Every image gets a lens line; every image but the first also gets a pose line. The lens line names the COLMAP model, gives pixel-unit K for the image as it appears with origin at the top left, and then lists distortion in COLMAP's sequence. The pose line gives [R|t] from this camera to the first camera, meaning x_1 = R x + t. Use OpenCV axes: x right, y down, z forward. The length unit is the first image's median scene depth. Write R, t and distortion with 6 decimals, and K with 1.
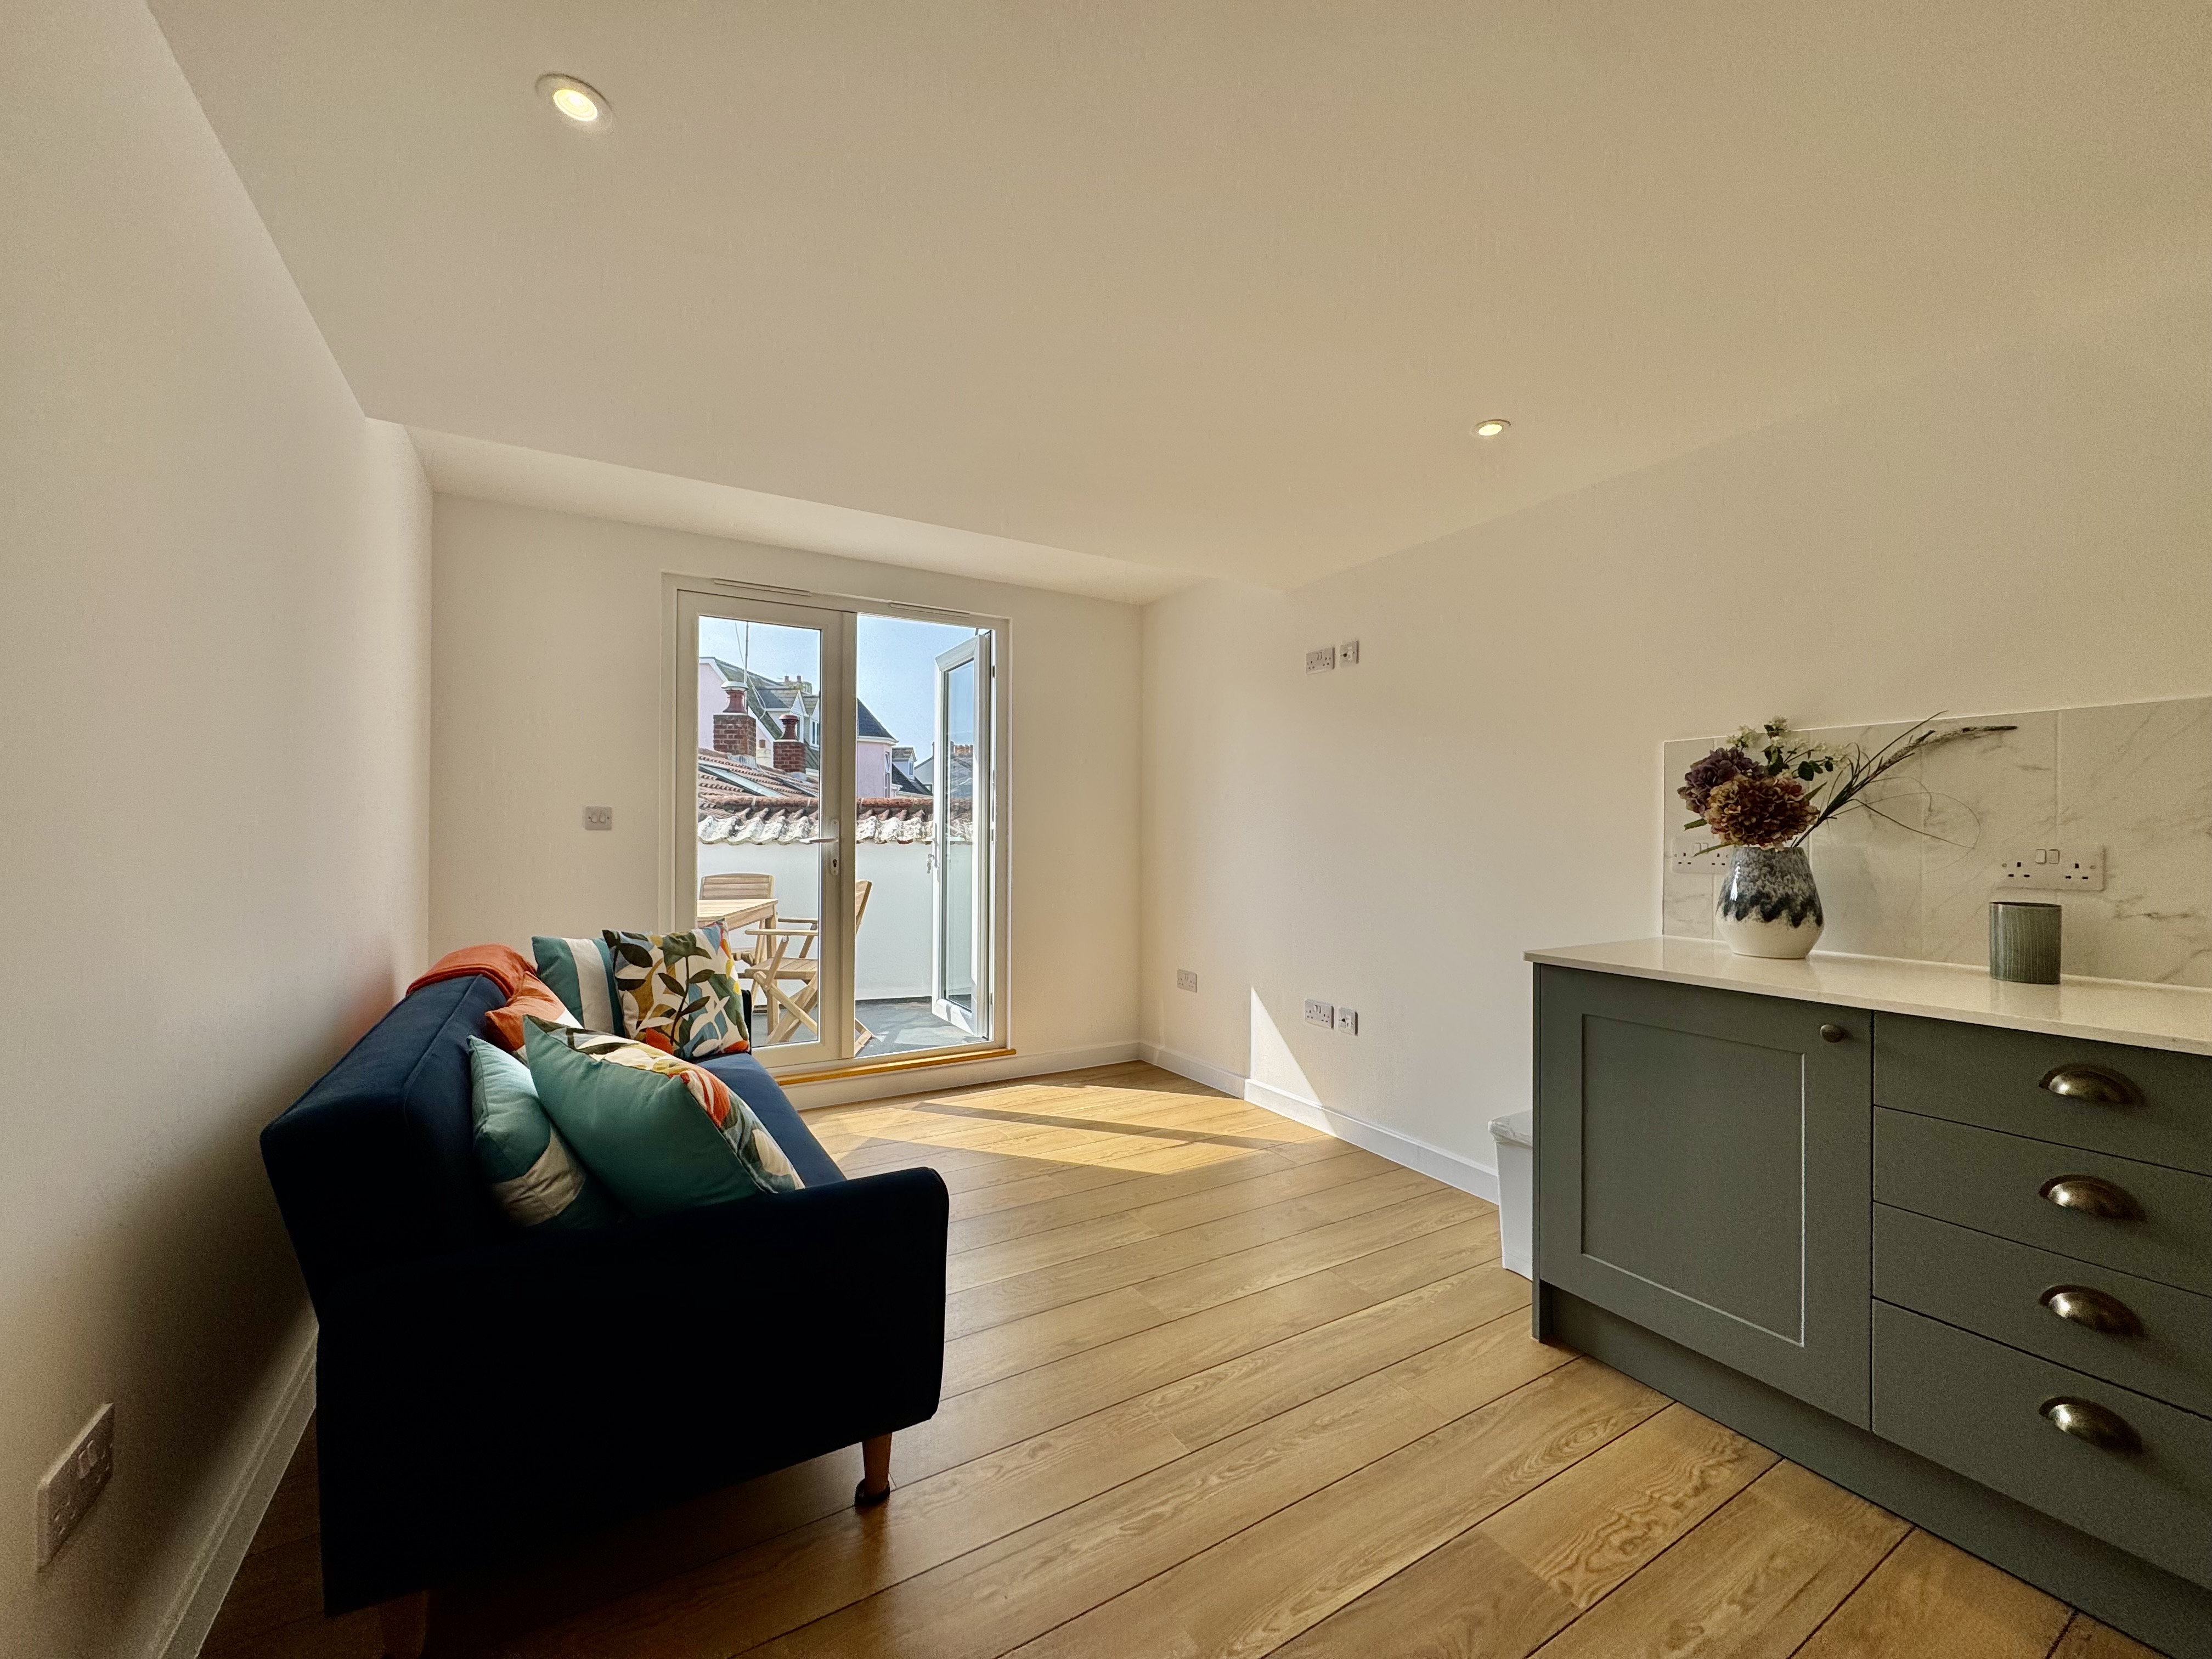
lens RADIAL K [[875.4, 0, 1106.7], [0, 875.4, 831.9], [0, 0, 1]] dist [-0.004956, 0.000691]
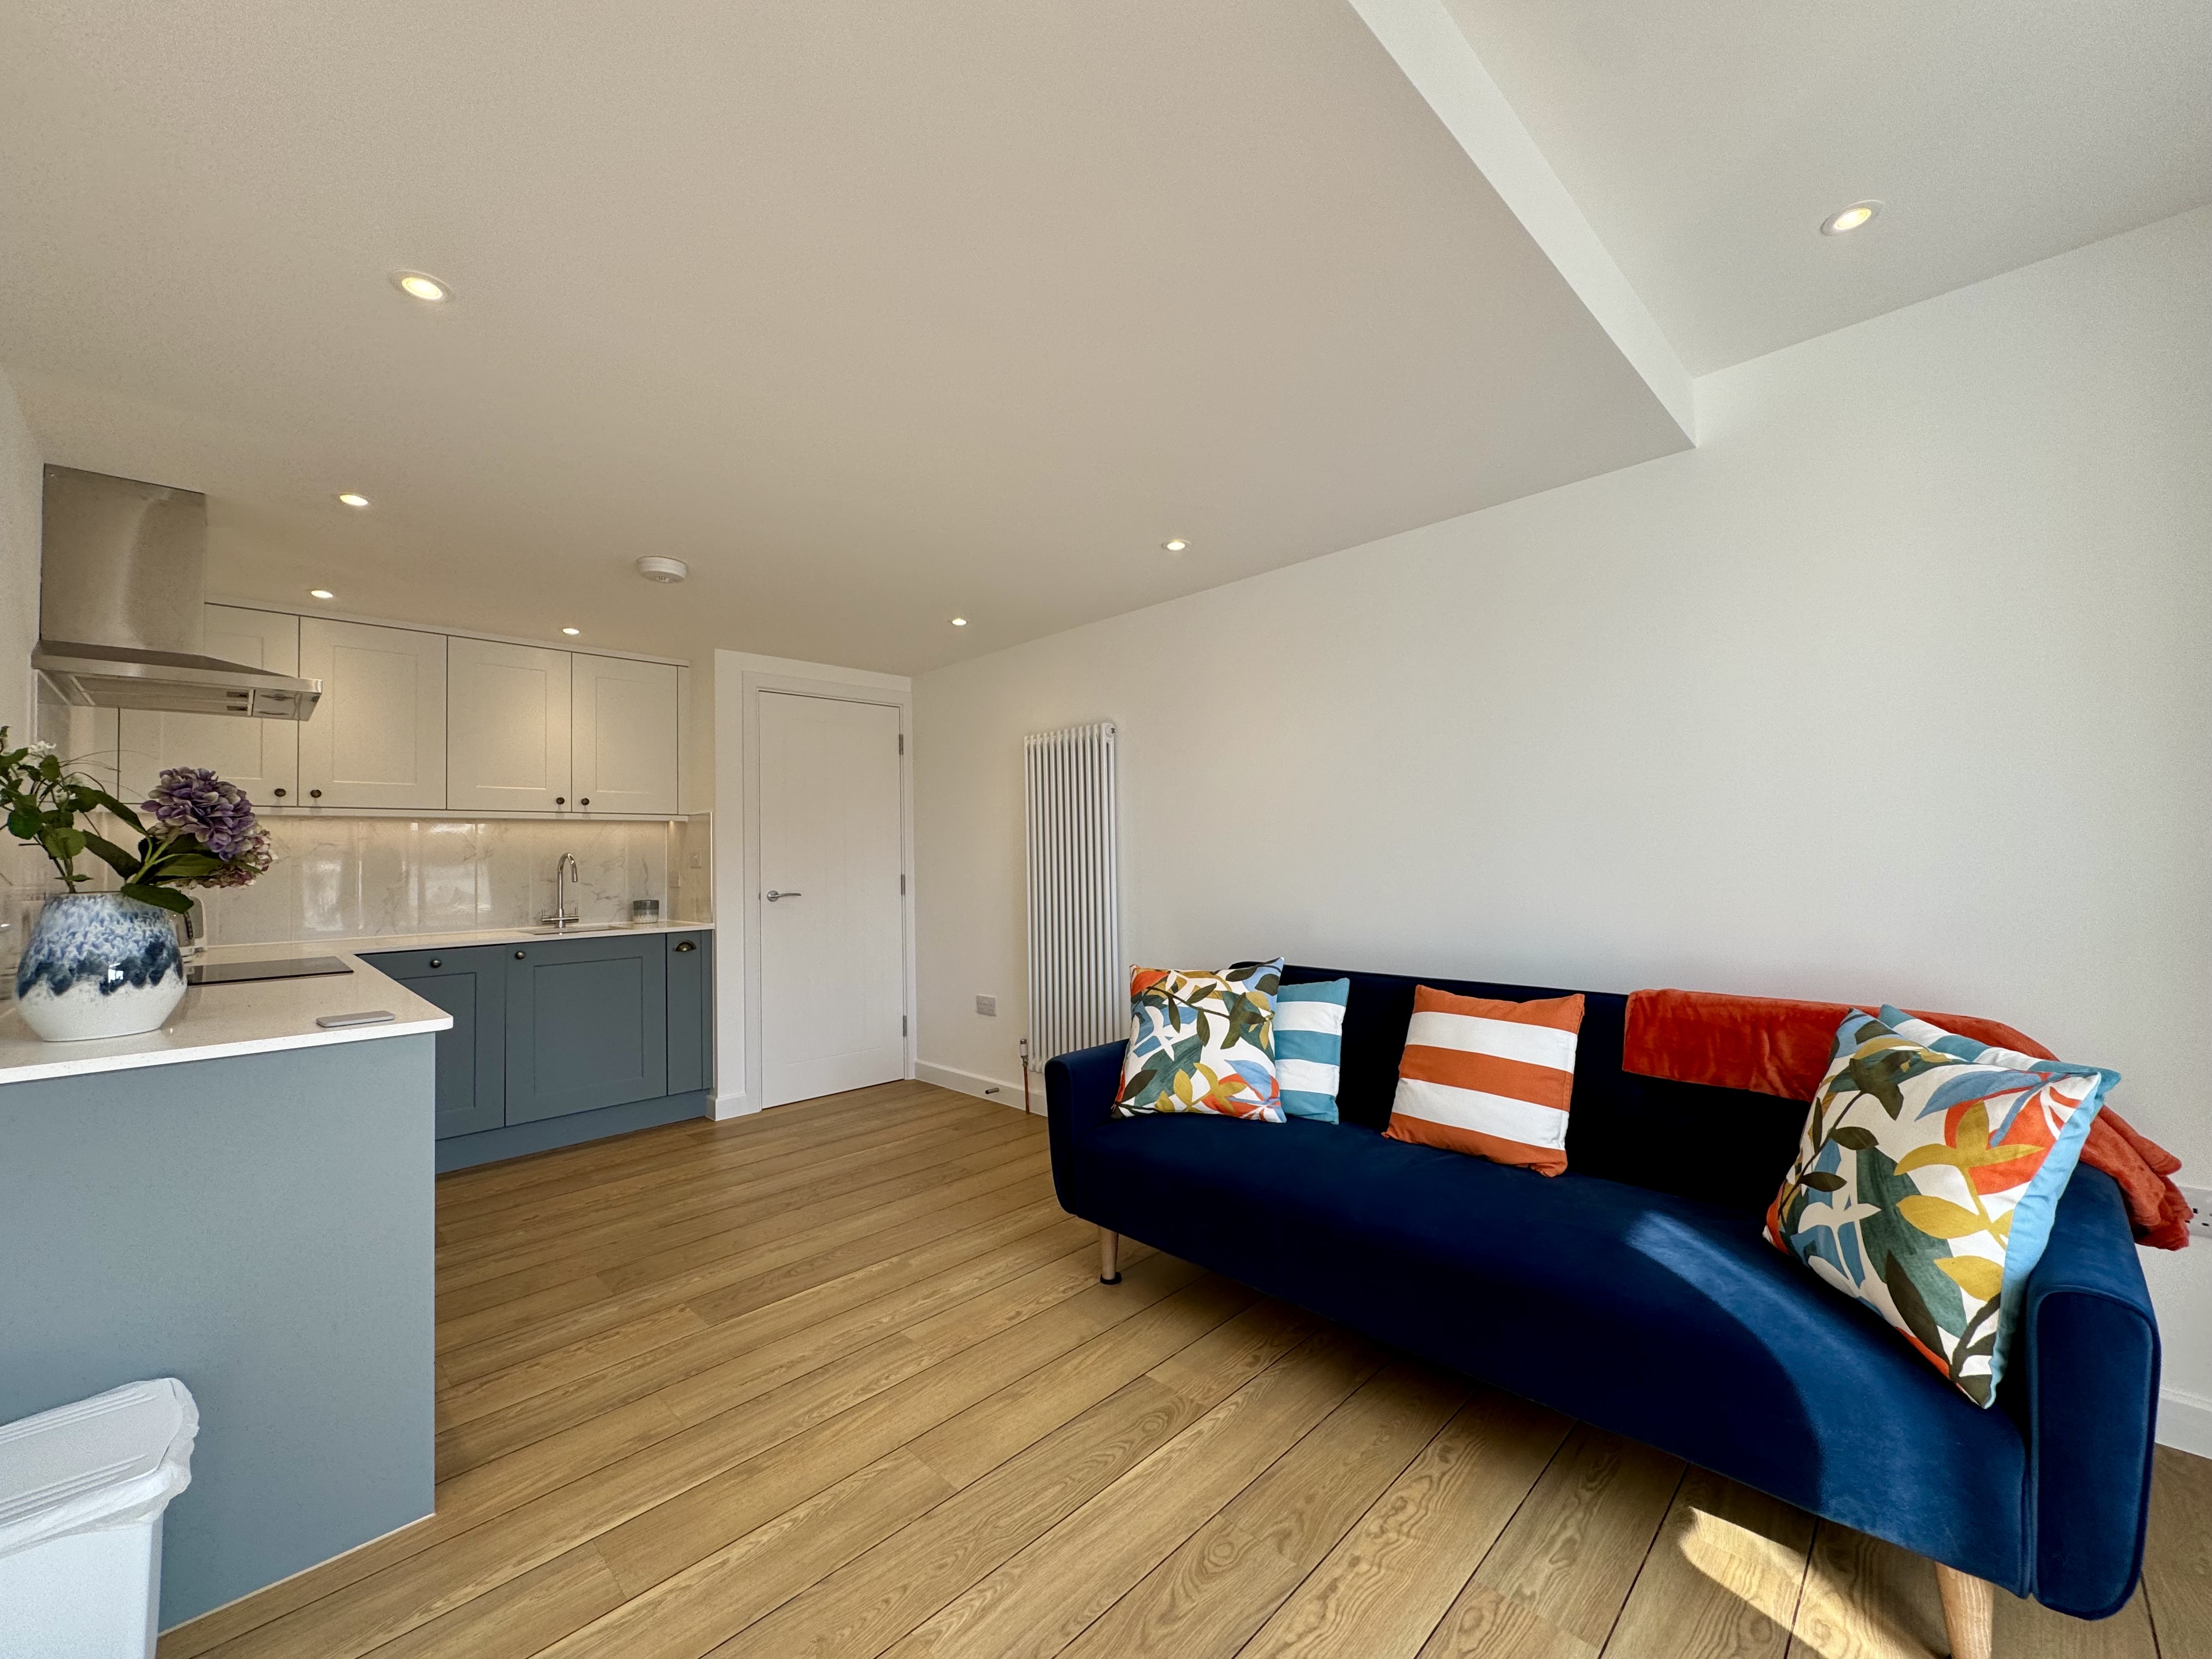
lens RADIAL K [[875.4, 0, 1106.9], [0, 875.4, 833.2], [0, 0, 1]] dist [-0.004956, 0.000691]
pose [[-0.969441, 0.010431, -0.245103, 0.092097], [0.017903, 0.999440, -0.028275, 0.001420], [0.244671, -0.031799, -0.969085, 2.017491]]
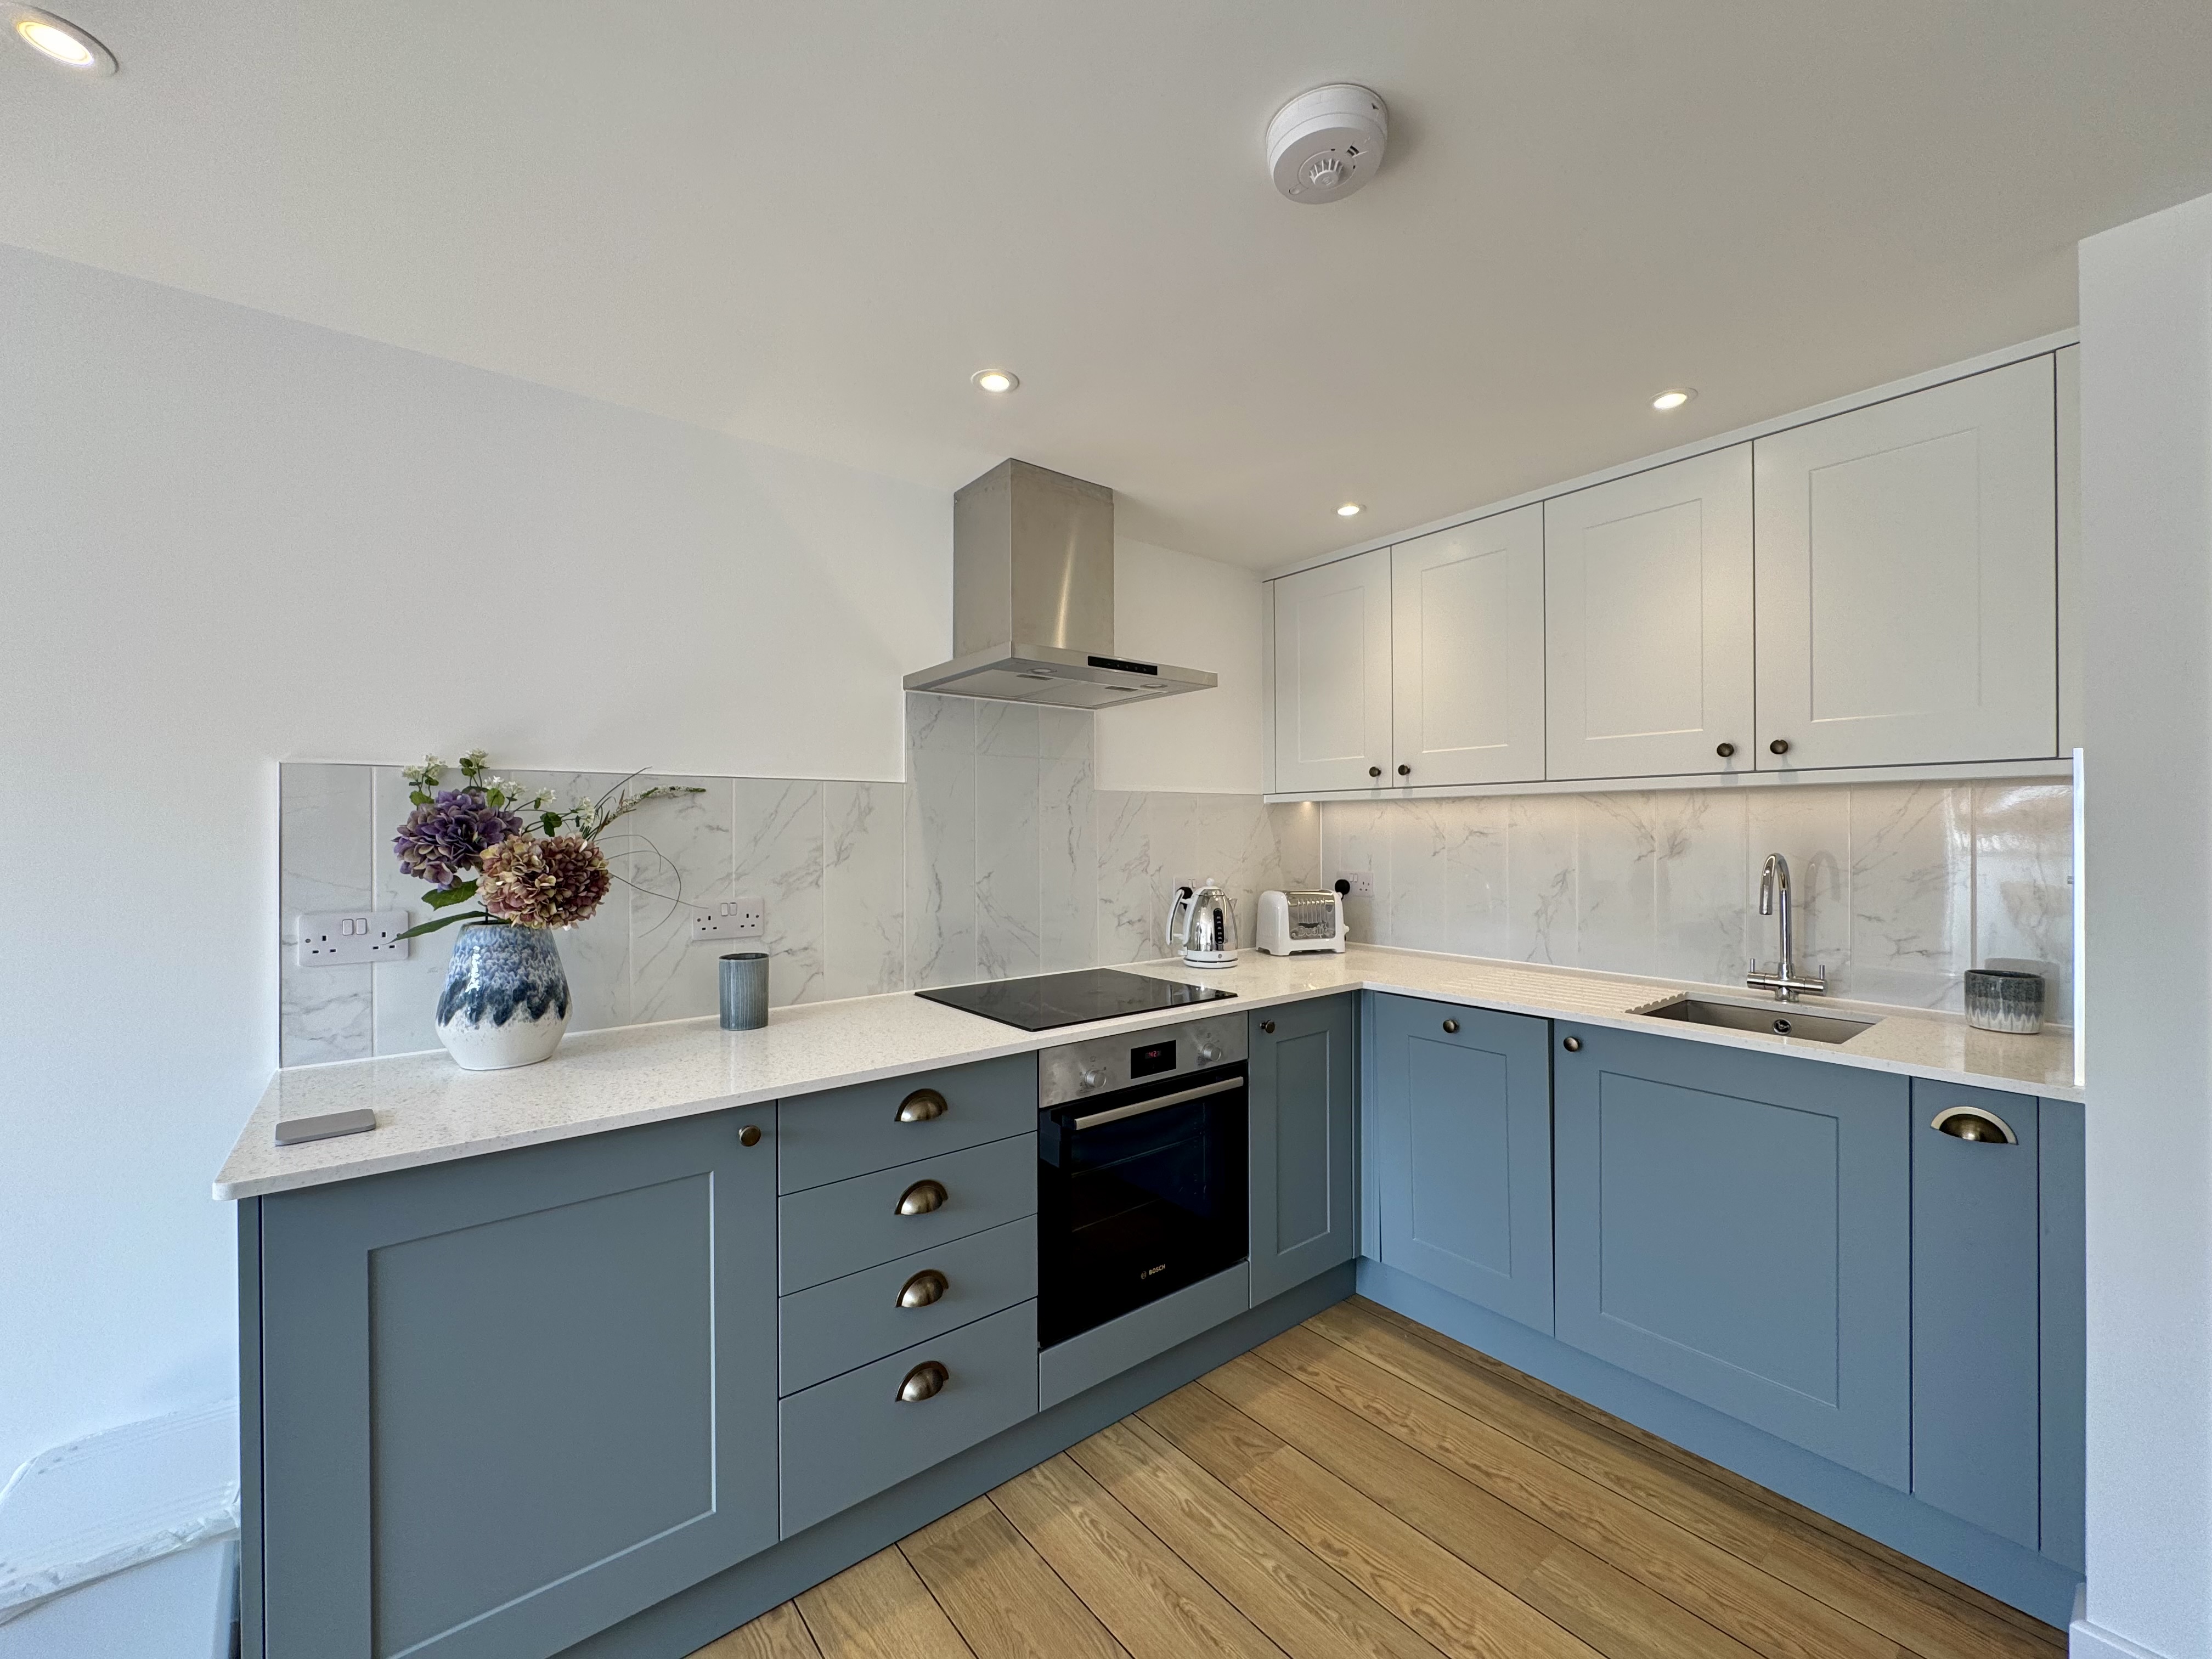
lens RADIAL K [[875.4, 0, 1106.1], [0, 875.4, 830.9], [0, 0, 1]] dist [-0.004956, 0.000691]
pose [[-0.130655, -0.003898, 0.991420, -0.080207], [0.003014, 0.999986, 0.004329, -0.066649], [-0.991423, 0.003554, -0.130641, 0.592265]]
